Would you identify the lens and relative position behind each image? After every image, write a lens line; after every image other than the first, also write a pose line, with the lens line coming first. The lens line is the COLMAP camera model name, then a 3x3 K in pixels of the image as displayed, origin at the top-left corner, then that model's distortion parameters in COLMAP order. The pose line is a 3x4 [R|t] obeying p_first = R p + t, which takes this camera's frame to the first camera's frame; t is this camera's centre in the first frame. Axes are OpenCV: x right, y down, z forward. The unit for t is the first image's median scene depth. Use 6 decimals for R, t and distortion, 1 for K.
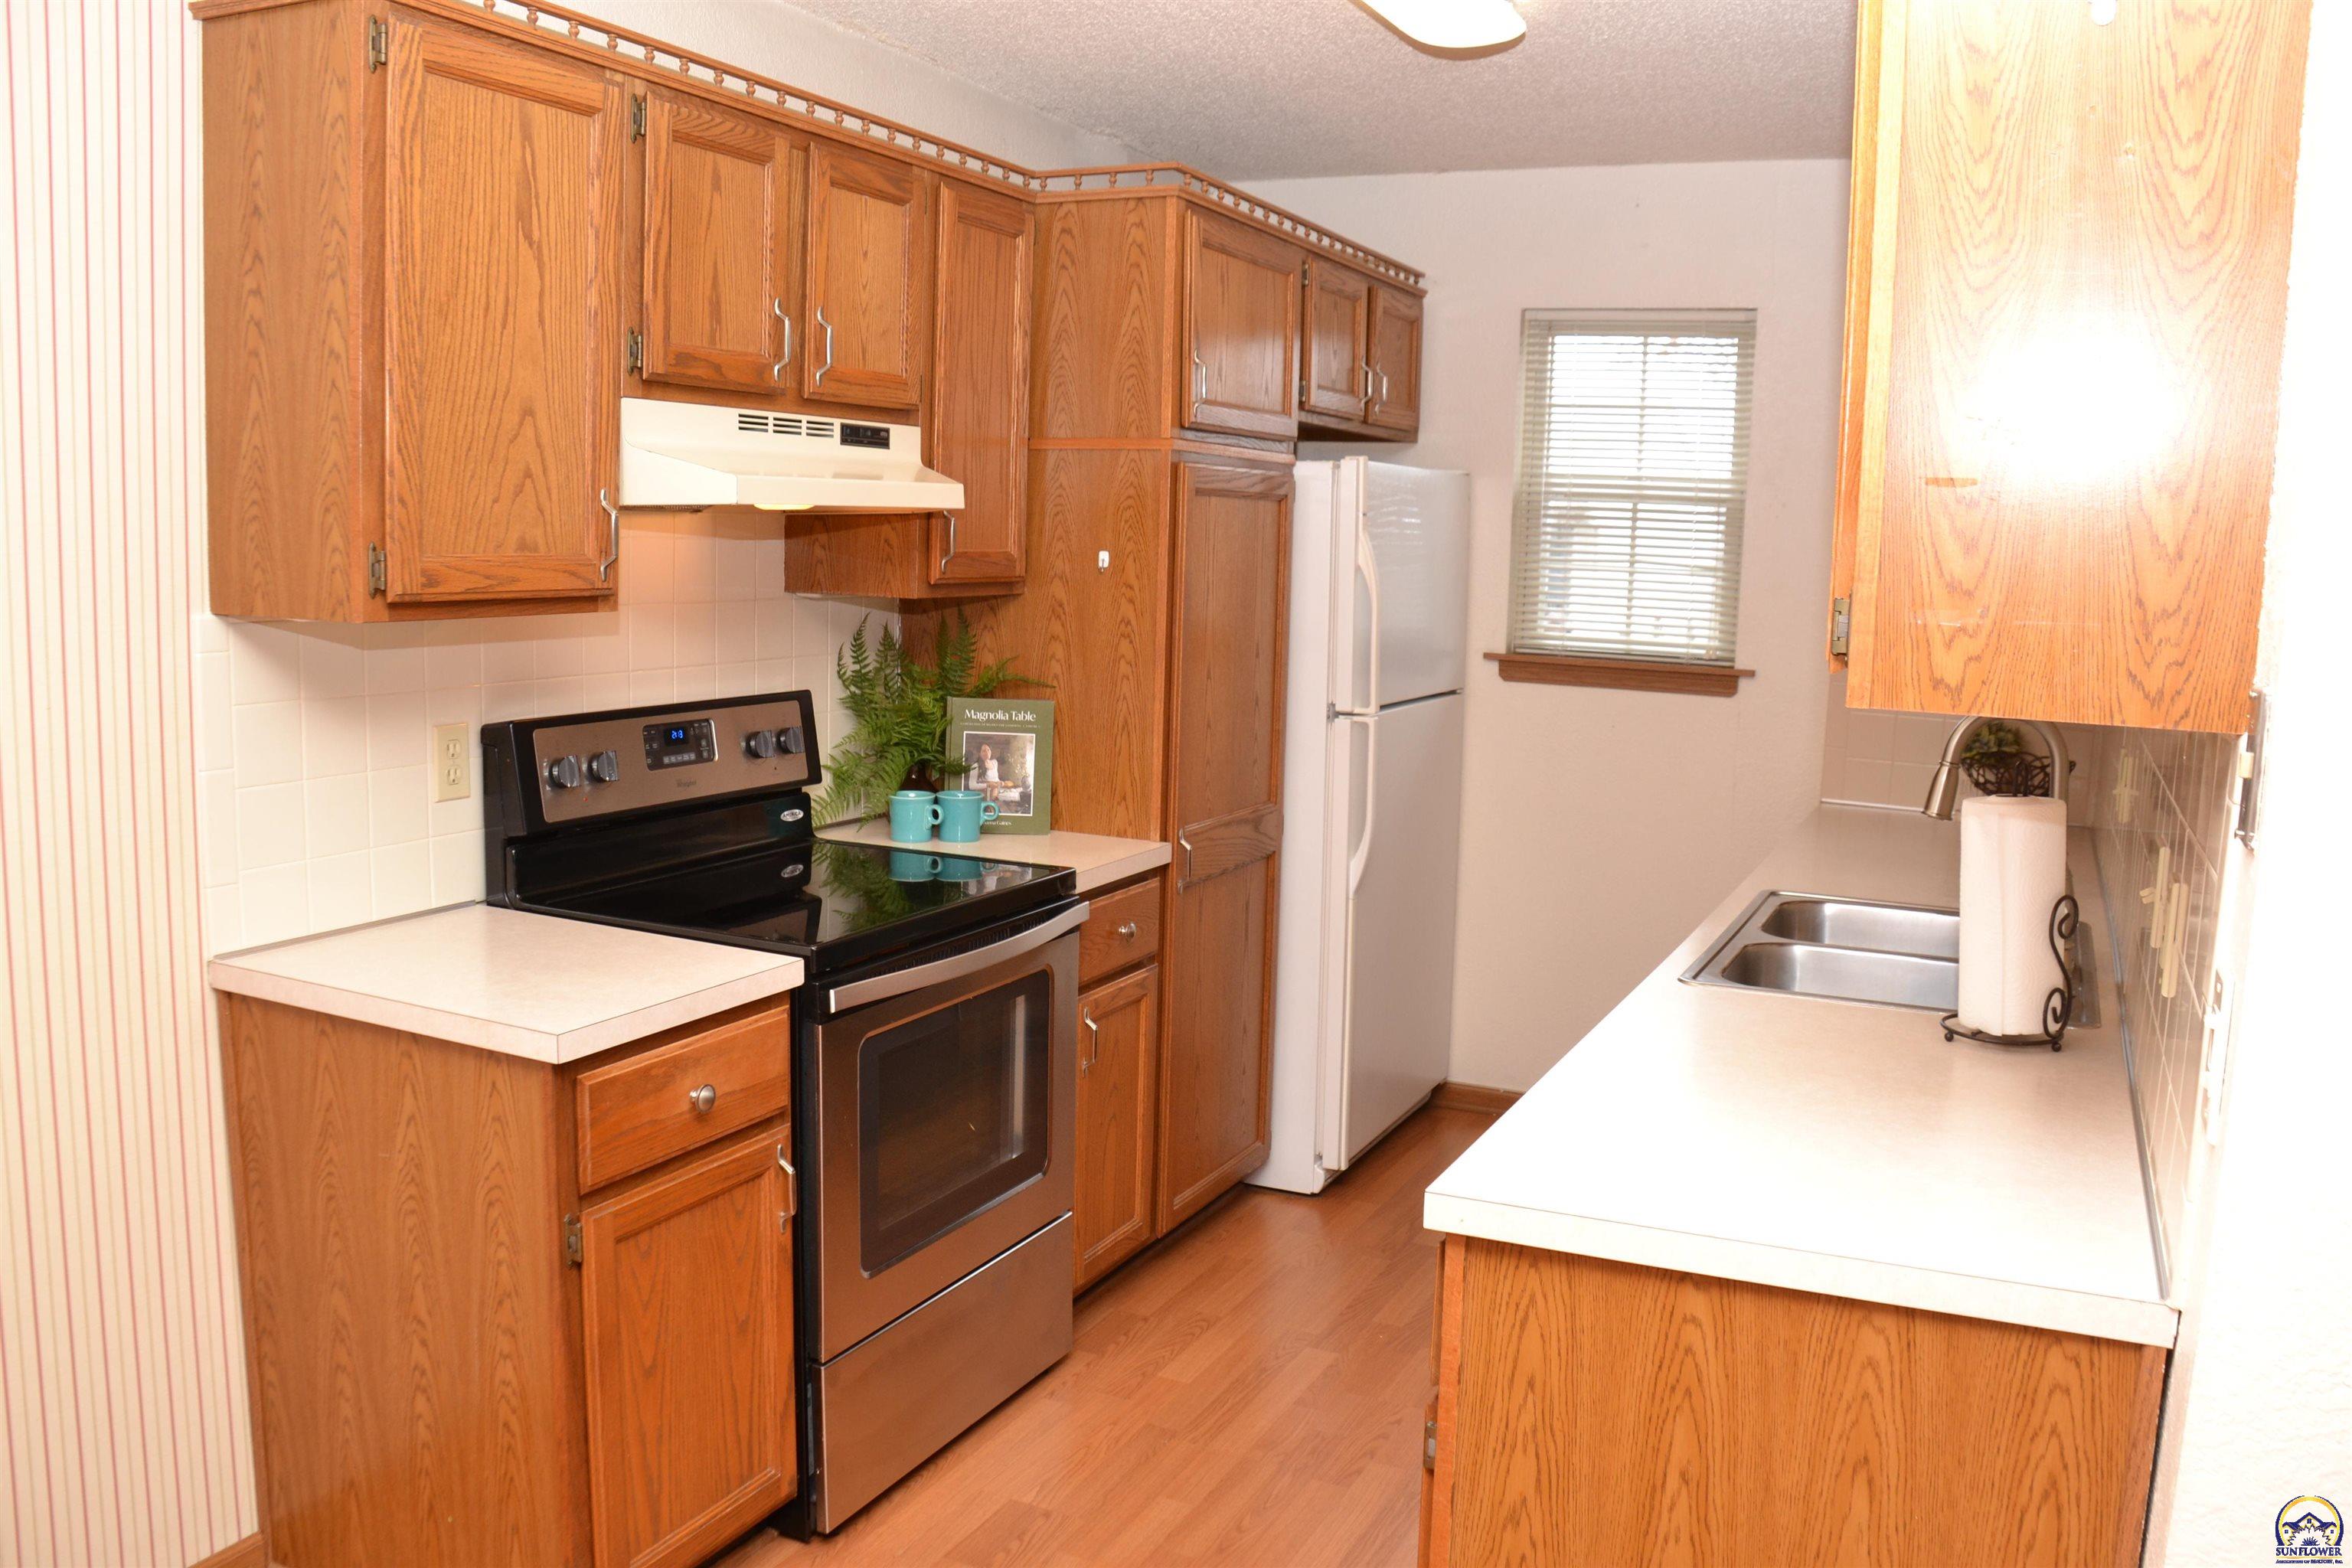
lens RADIAL K [[1855.0, 0, 1176.5], [0, 1855.0, 789.0], [0, 0, 1]] dist [-0.166493, 0.103918]
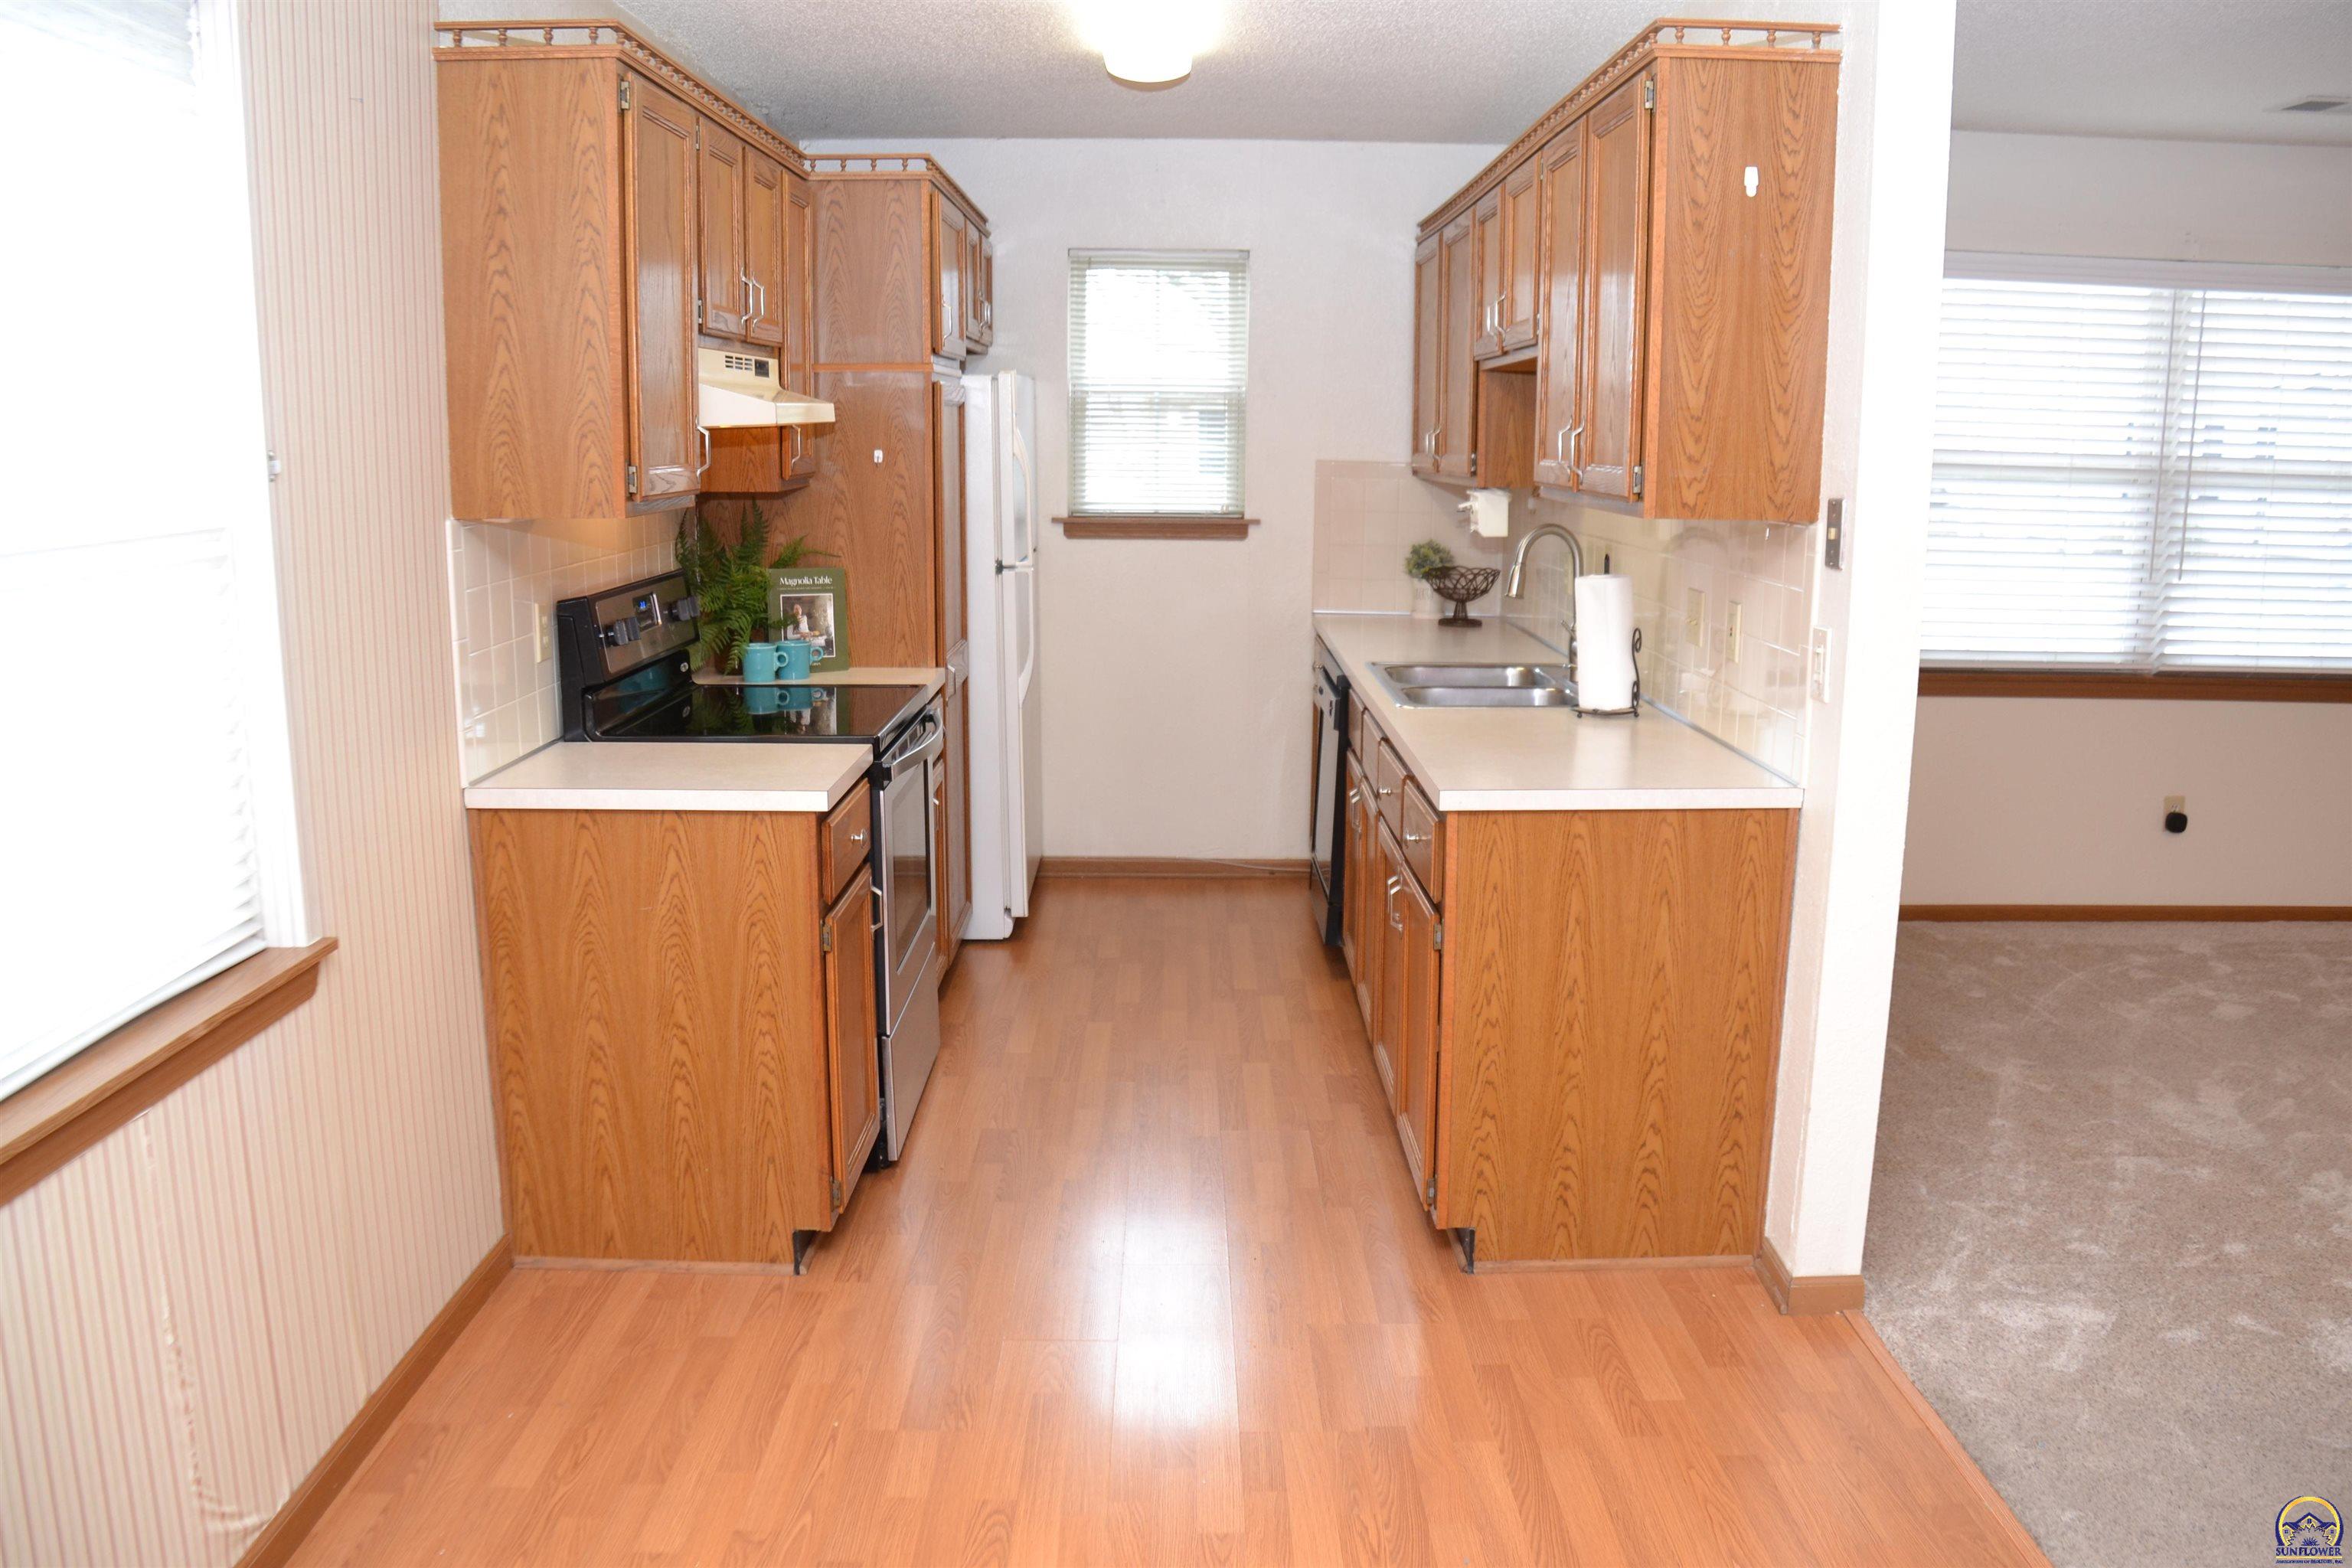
lens RADIAL K [[1855.0, 0, 1172.0], [0, 1855.0, 780.0], [0, 0, 1]] dist [-0.166493, 0.103918]
pose [[0.902554, -0.103624, 0.417922, -0.661461], [0.078550, 0.993947, 0.076811, 0.031714], [-0.423352, -0.036498, 0.905230, -0.434118]]
